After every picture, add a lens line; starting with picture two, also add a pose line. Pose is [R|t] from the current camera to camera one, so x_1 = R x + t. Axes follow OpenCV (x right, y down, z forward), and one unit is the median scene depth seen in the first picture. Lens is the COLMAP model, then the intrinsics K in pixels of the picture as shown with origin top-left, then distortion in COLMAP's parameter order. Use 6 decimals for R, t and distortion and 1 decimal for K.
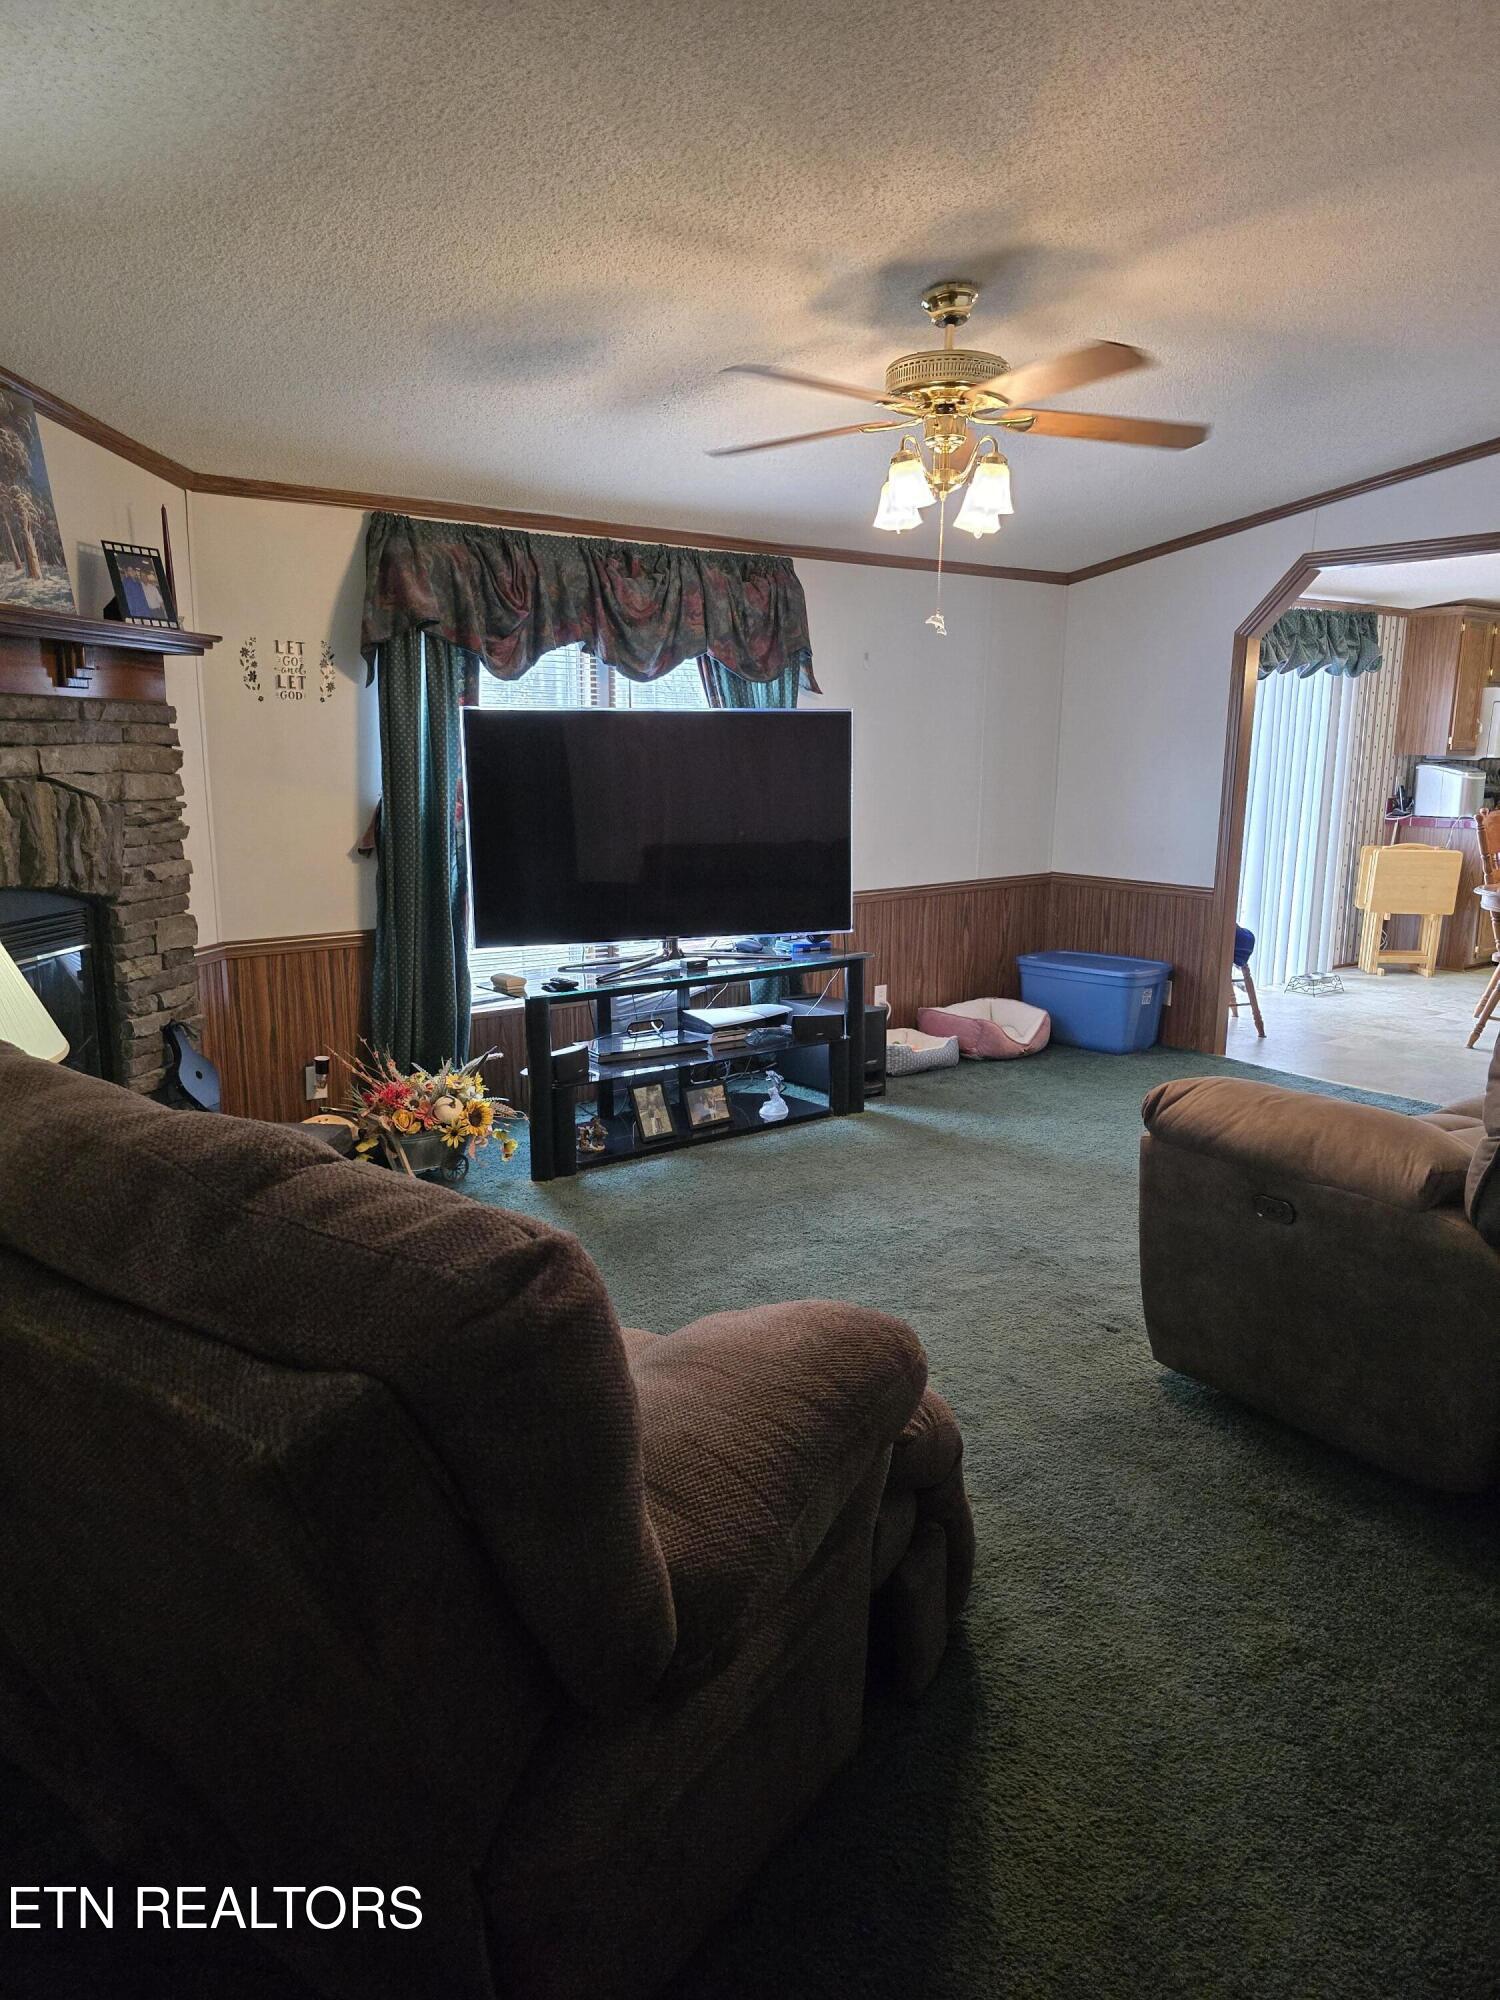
lens RADIAL K [[1342.1, 0, 749.5], [0, 1342.1, 999.1], [0, 0, 1]] dist [0.022022, -0.001828]
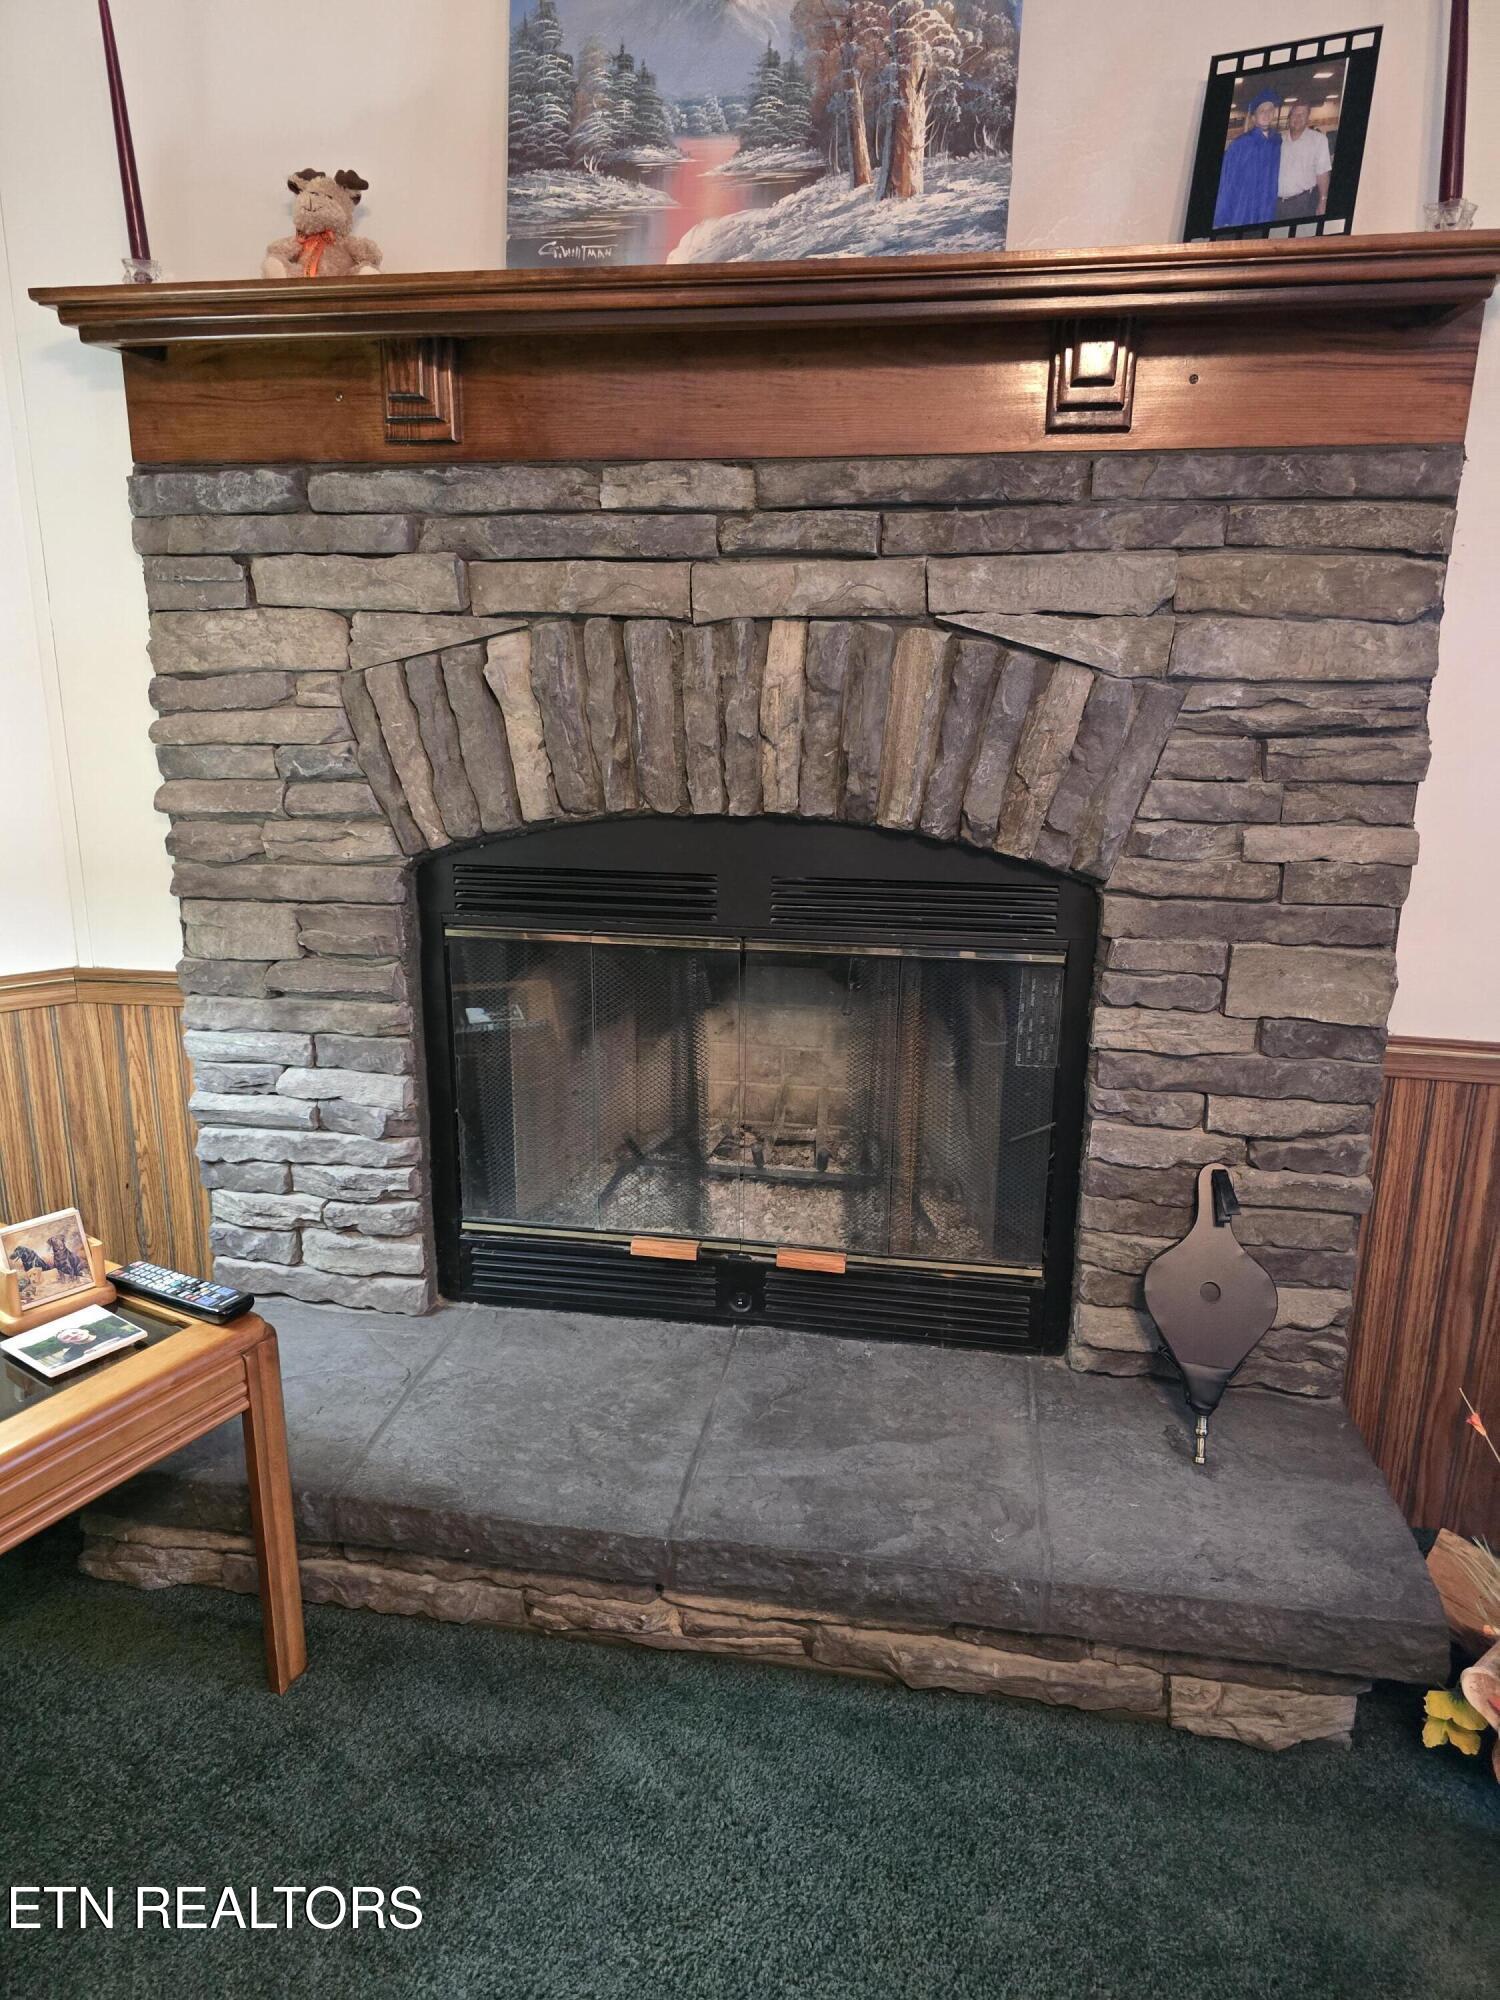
lens RADIAL K [[1342.1, 0, 750.2], [0, 1342.1, 1000.3], [0, 0, 1]] dist [0.022022, -0.001828]
pose [[-0.013643, 0.242348, -0.970093, 0.014737], [-0.194492, 0.951010, 0.240316, -0.134320], [0.980809, 0.191954, 0.034160, 0.931084]]
